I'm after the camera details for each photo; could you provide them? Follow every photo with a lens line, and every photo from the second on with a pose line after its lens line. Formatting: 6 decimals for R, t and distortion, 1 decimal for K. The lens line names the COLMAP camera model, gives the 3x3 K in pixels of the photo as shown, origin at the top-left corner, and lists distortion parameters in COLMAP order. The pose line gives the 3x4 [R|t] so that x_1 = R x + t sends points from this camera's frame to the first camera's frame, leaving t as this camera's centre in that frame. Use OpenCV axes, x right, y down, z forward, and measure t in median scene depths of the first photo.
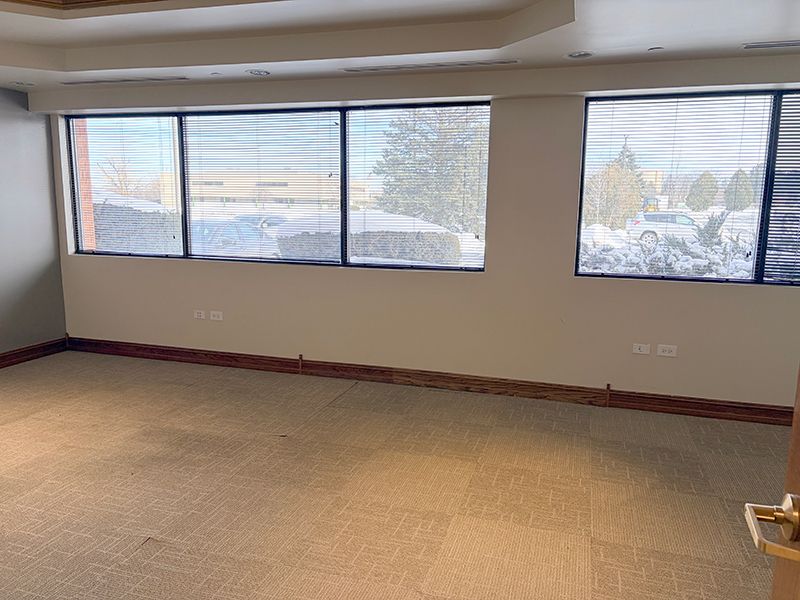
lens RADIAL K [[603.4, 0, 404.5], [0, 603.4, 298.7], [0, 0, 1]] dist [0.037370, -0.022500]
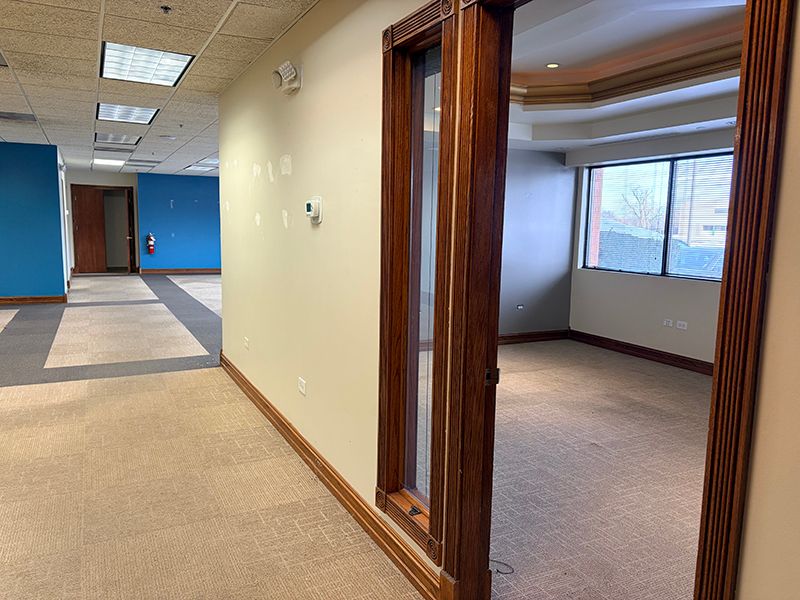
lens RADIAL K [[603.4, 0, 395.3], [0, 603.4, 303.7], [0, 0, 1]] dist [0.037370, -0.022500]
pose [[0.687534, 0.092983, -0.720174, 0.157681], [-0.118453, 0.992845, 0.015104, 0.034750], [0.716426, 0.074922, 0.693629, -0.235414]]
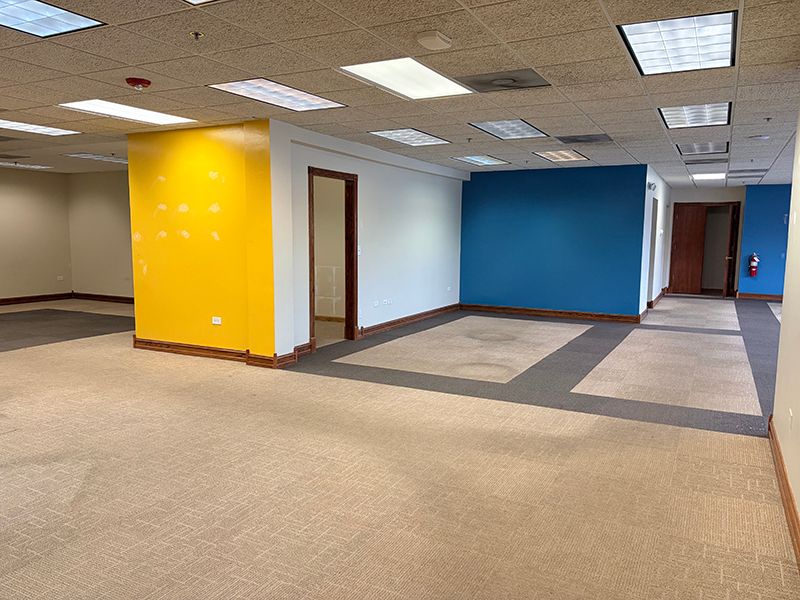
lens RADIAL K [[603.4, 0, 398.9], [0, 603.4, 303.1], [0, 0, 1]] dist [0.037370, -0.022500]
pose [[-0.186169, 0.095080, -0.977906, 0.131160], [-0.159885, 0.979108, 0.125635, 0.028844], [0.969421, 0.179742, -0.167078, -0.201397]]
